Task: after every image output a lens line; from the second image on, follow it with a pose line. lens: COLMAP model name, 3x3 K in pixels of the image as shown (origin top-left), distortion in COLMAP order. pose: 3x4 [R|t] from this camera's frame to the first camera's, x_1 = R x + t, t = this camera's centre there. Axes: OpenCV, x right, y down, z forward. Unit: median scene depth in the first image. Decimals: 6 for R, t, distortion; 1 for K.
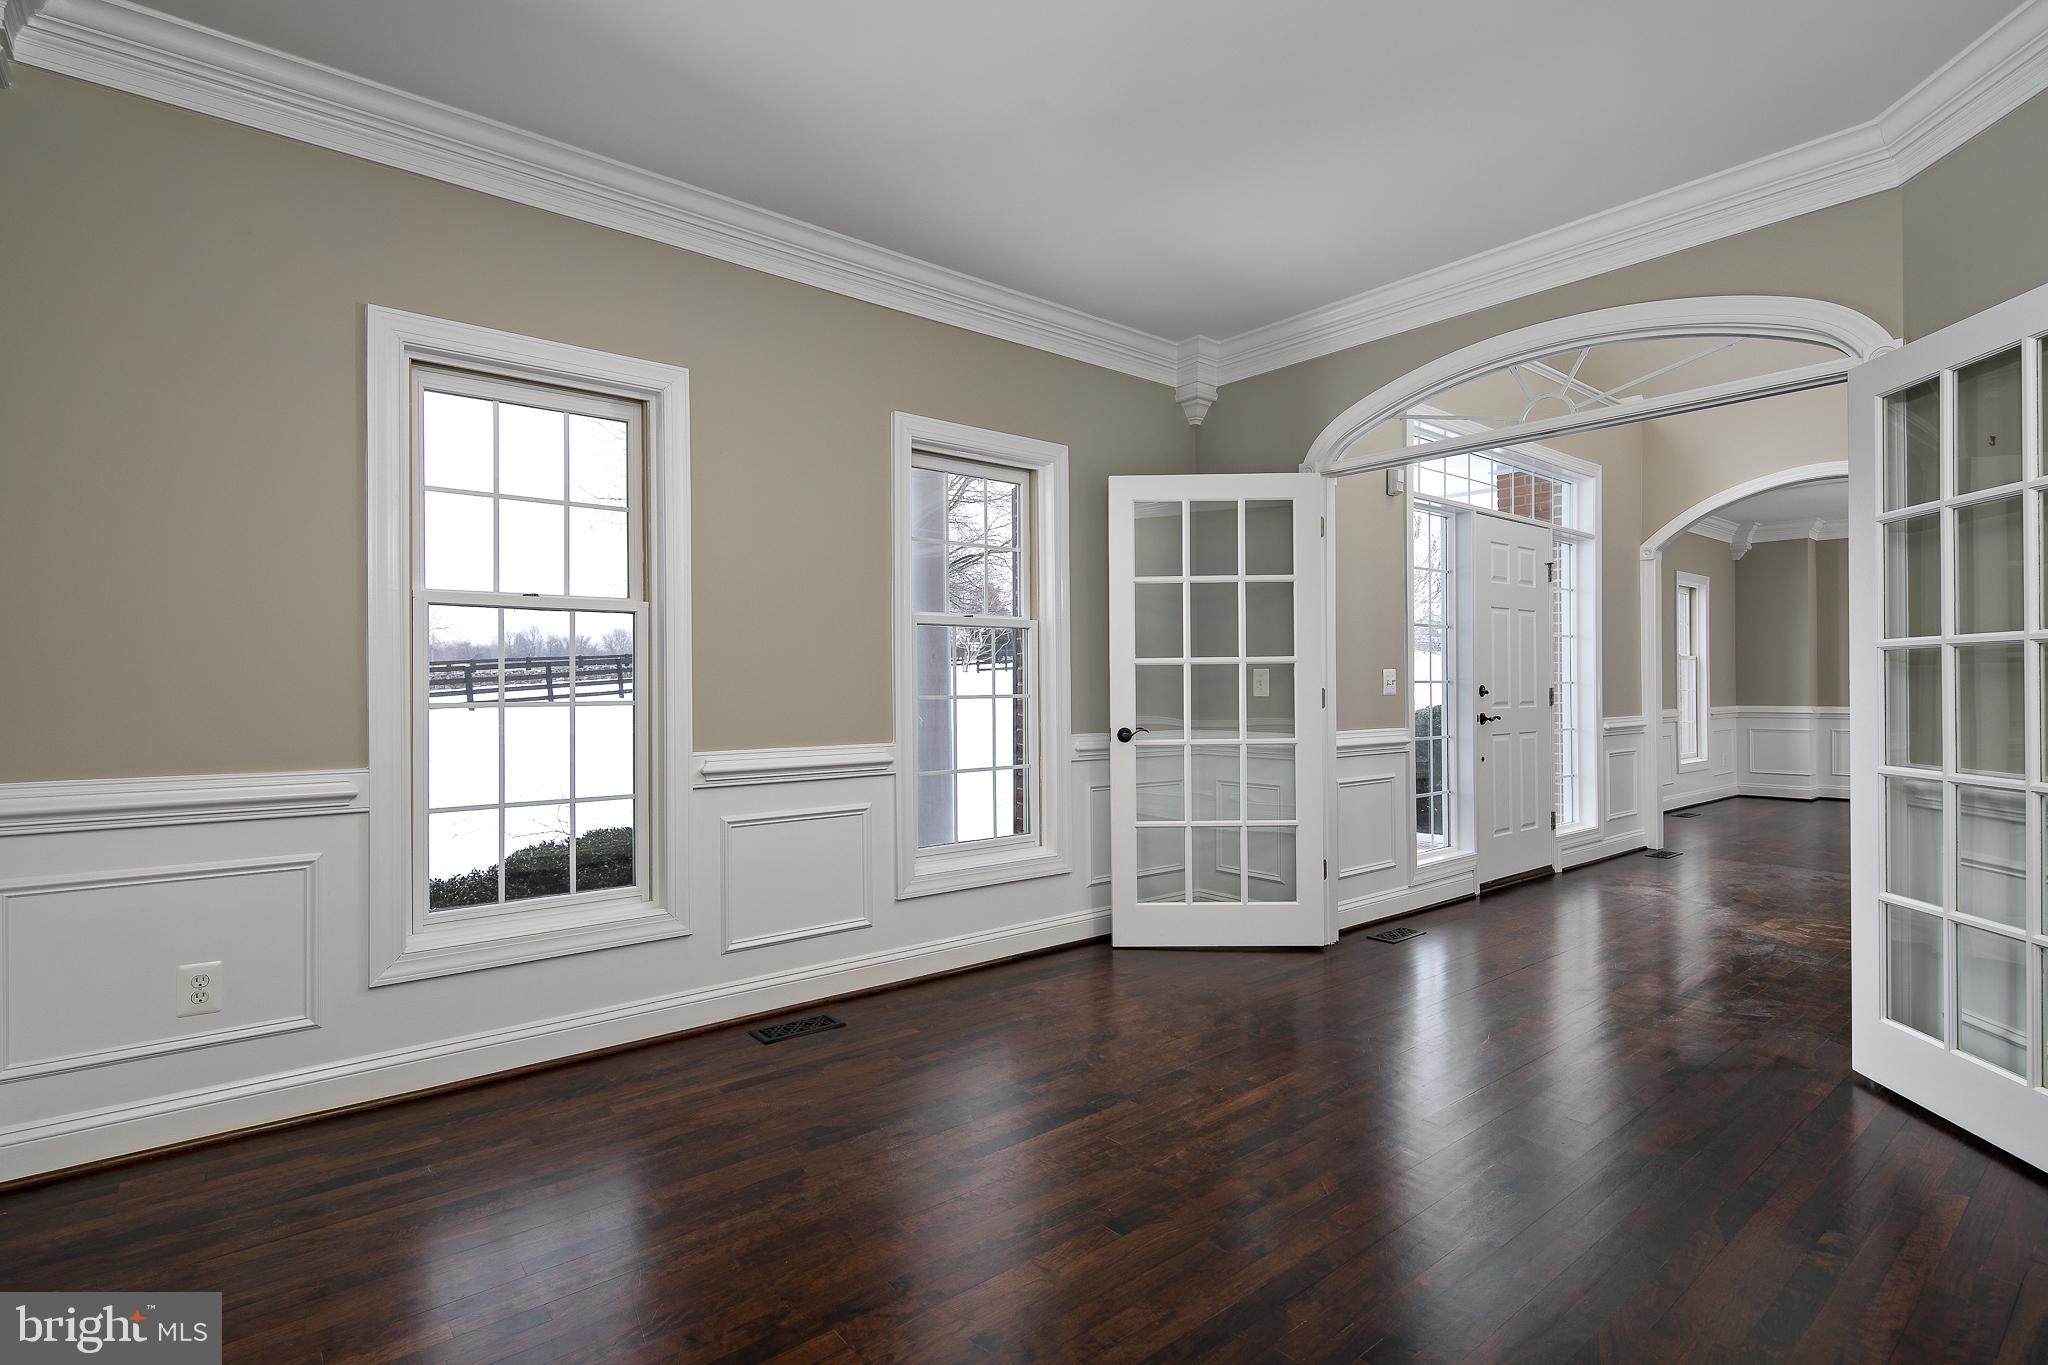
lens RADIAL K [[1015.1, 0, 1025.7], [0, 1015.1, 684.0], [0, 0, 1]] dist [0.012770, 0.000212]
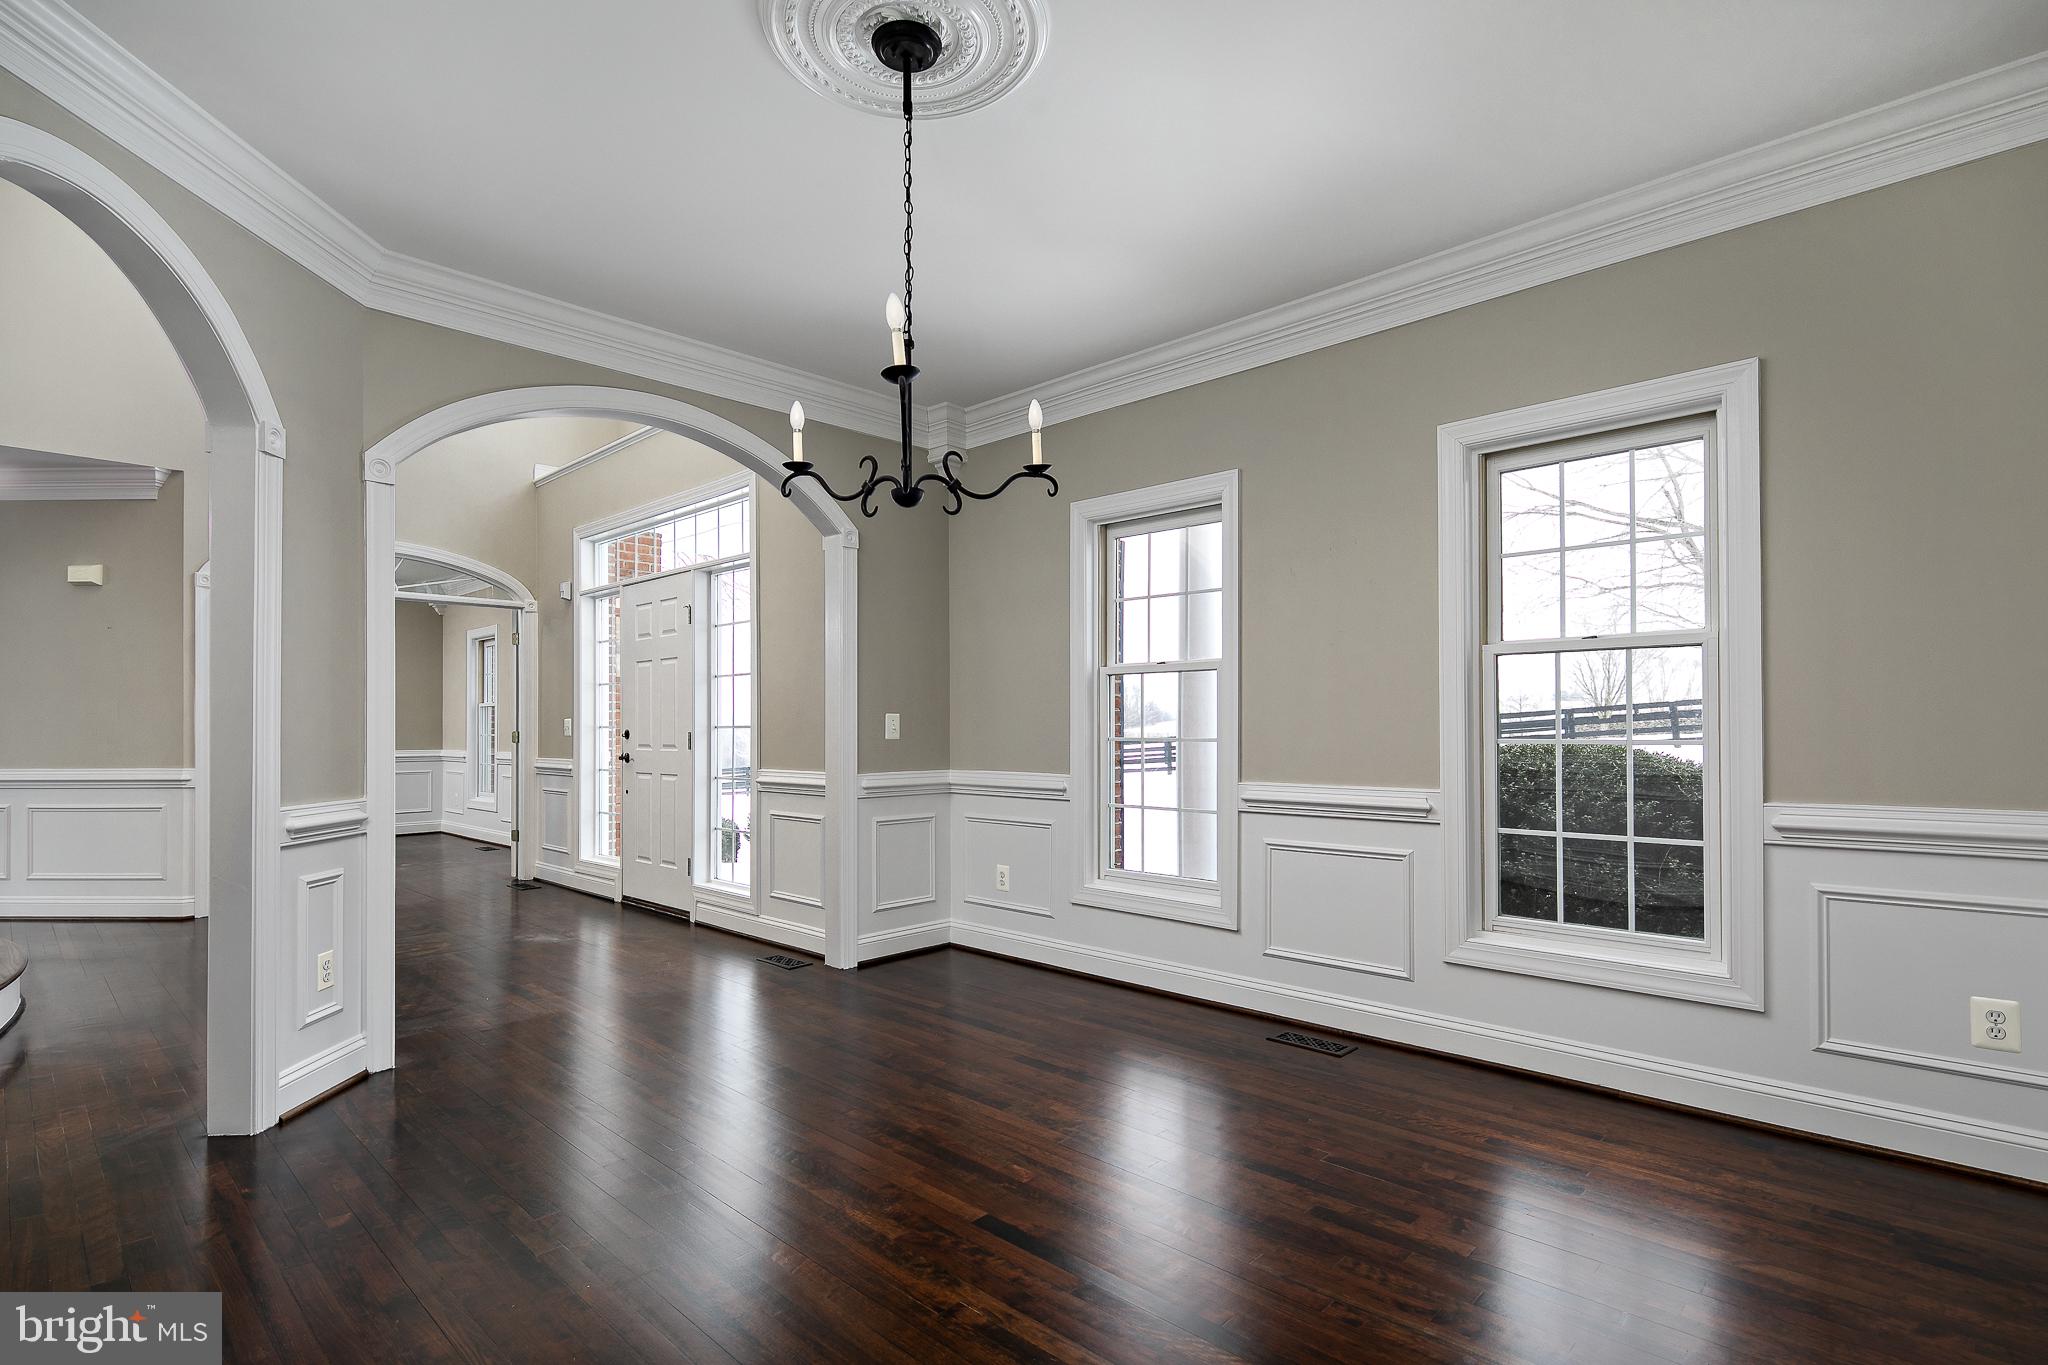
lens RADIAL K [[955.3, 0, 1089.0], [0, 955.3, 723.4], [0, 0, 1]] dist [-0.005476, -0.000105]
pose [[0.168949, 0.000831, -0.985624, 0.442741], [0.002745, 0.999995, 0.001314, -0.001971], [0.985621, -0.002928, 0.168946, 0.362267]]
